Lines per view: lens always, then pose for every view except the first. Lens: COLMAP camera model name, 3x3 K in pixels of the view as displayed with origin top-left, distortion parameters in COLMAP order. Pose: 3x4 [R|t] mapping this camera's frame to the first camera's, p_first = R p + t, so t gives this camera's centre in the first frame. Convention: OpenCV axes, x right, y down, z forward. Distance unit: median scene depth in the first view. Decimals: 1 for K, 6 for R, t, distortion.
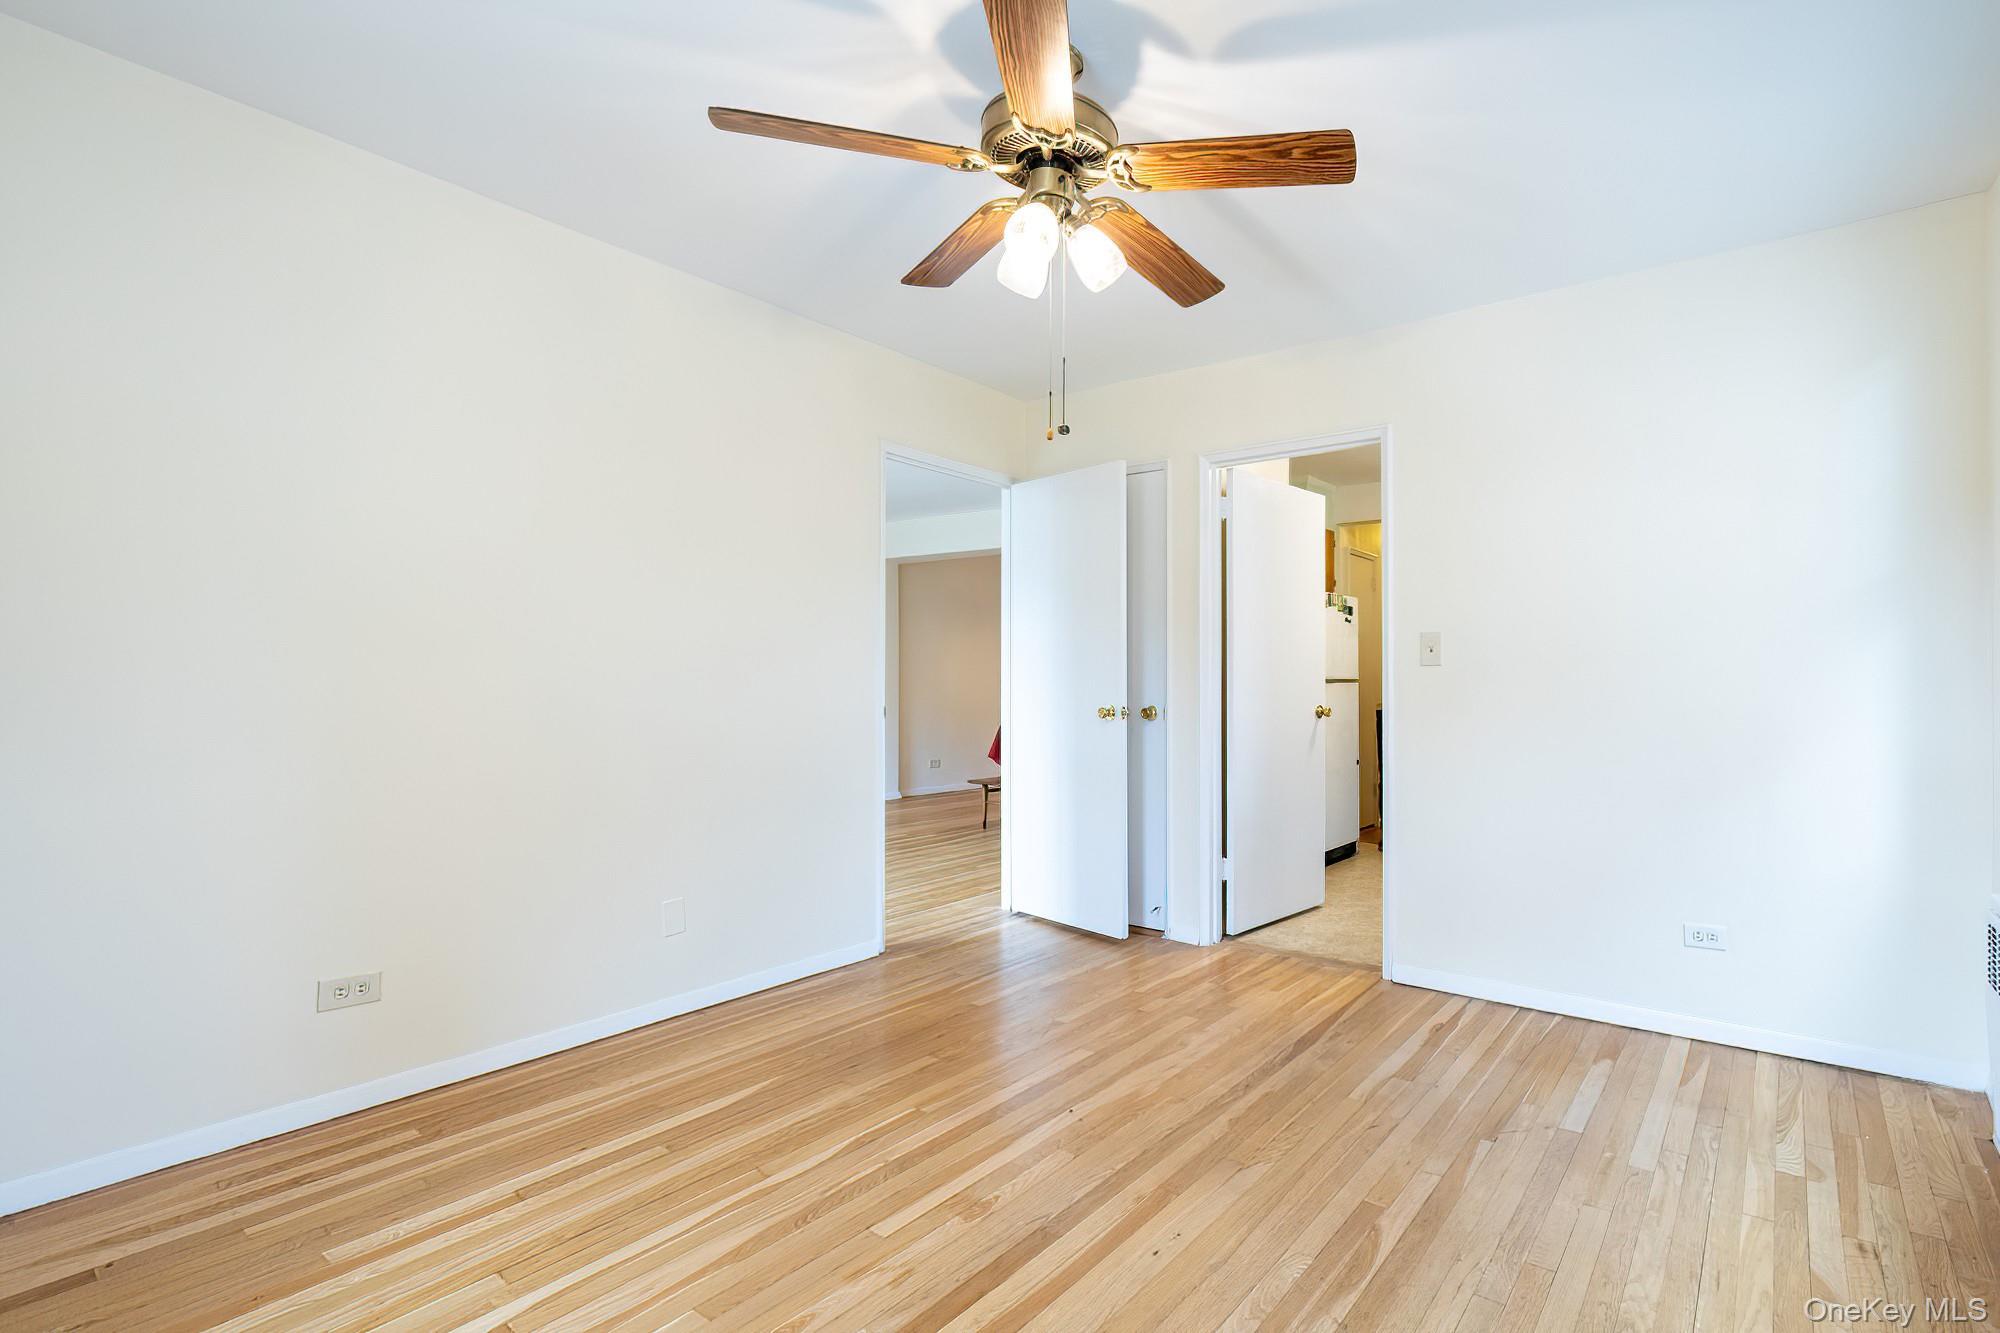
lens RADIAL K [[851.0, 0, 995.1], [0, 851.0, 671.0], [0, 0, 1]] dist [-0.001595, -0.000285]
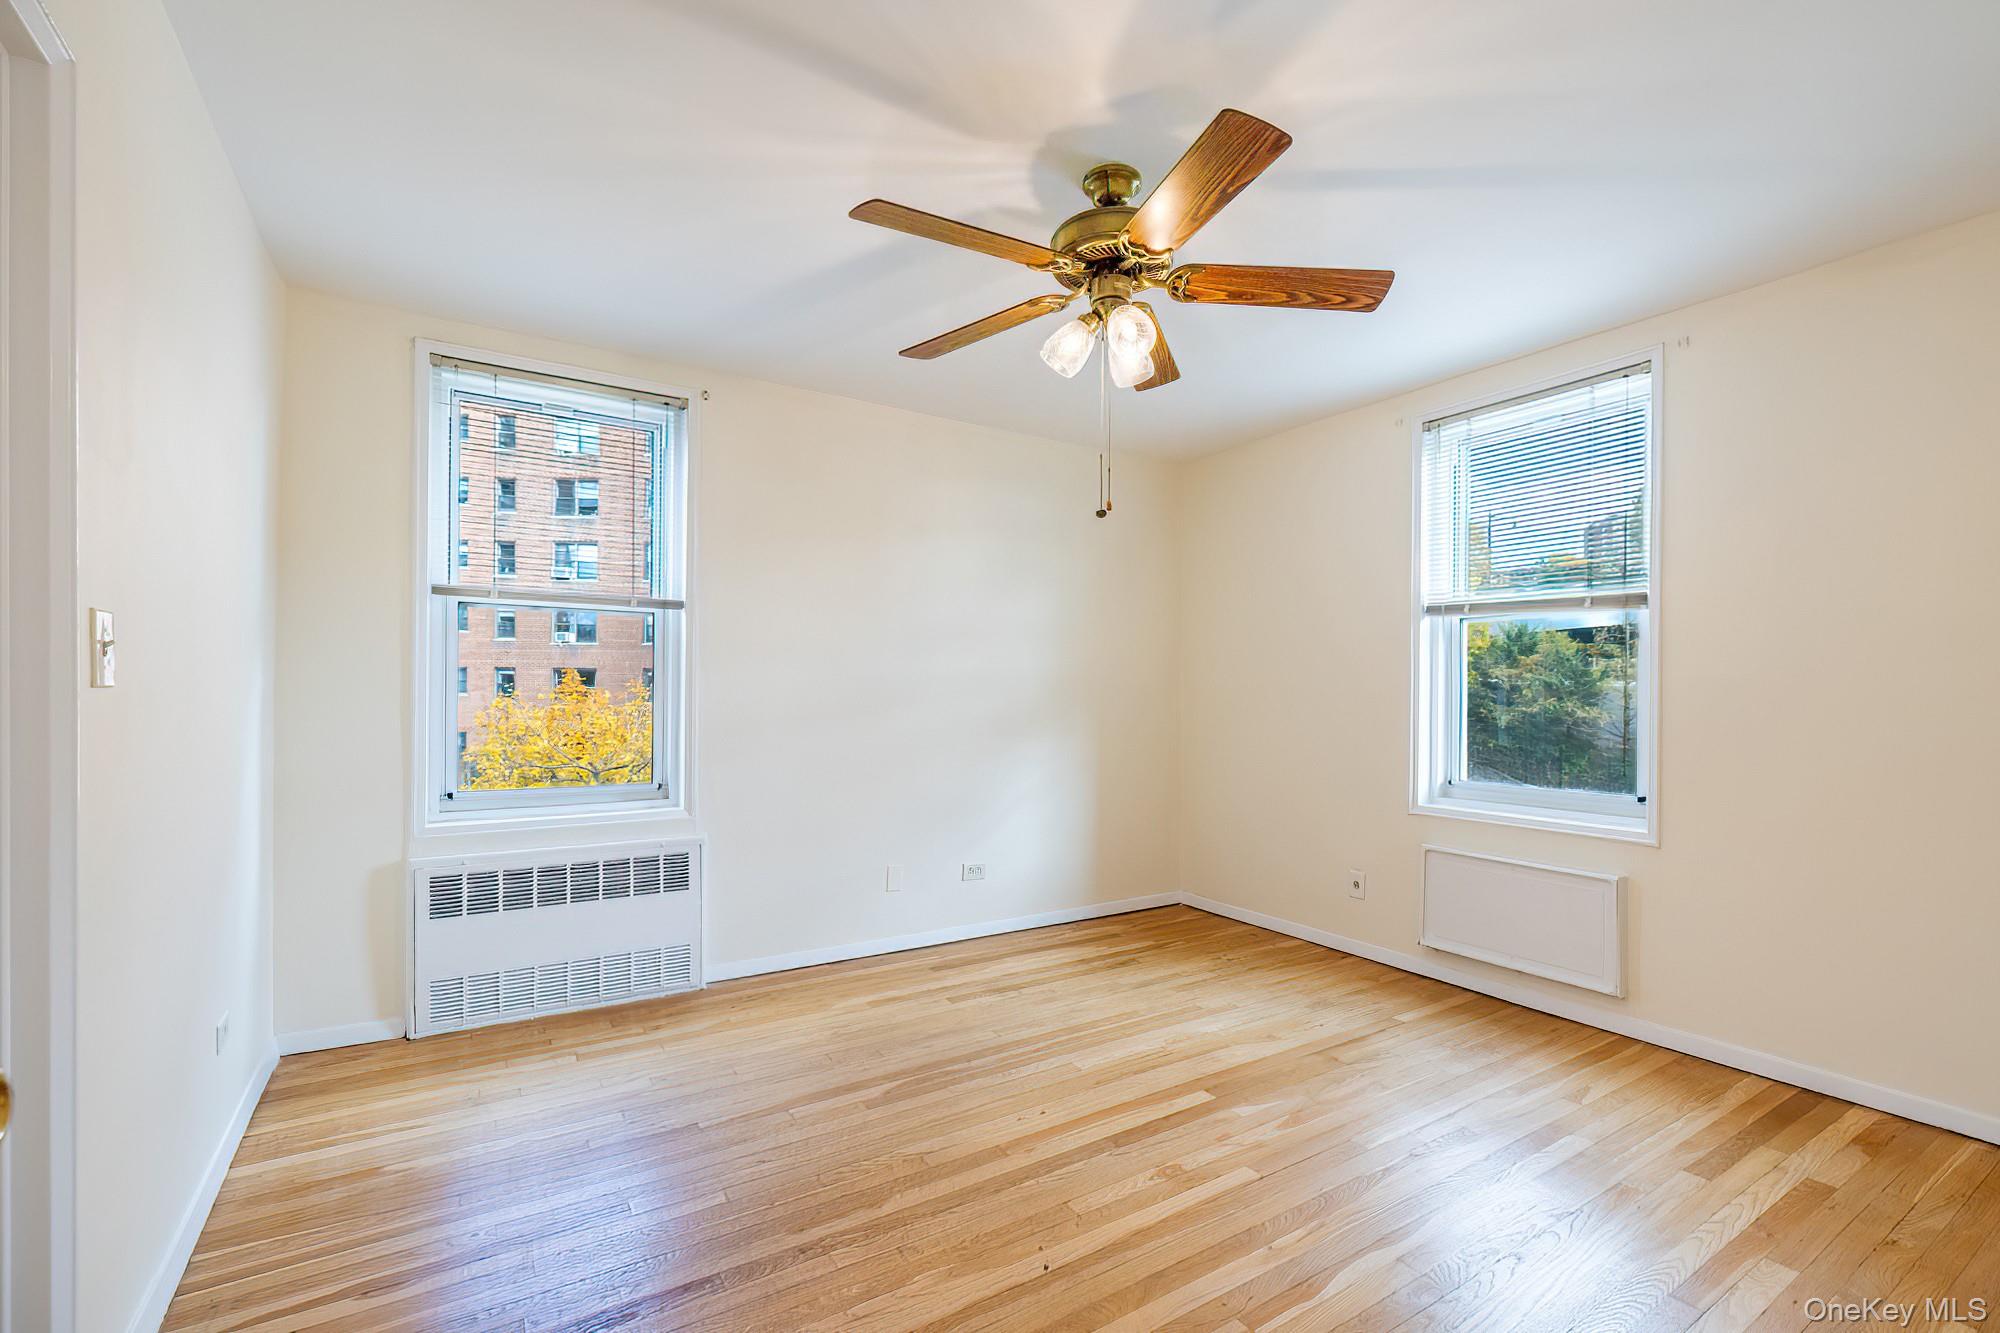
lens RADIAL K [[851.0, 0, 995.1], [0, 851.0, 671.0], [0, 0, 1]] dist [-0.001595, -0.000285]
pose [[-0.972192, -0.008498, 0.234031, -0.057509], [-0.015416, 0.999496, -0.027746, -0.018269], [-0.233677, -0.030582, -0.971833, 2.275309]]
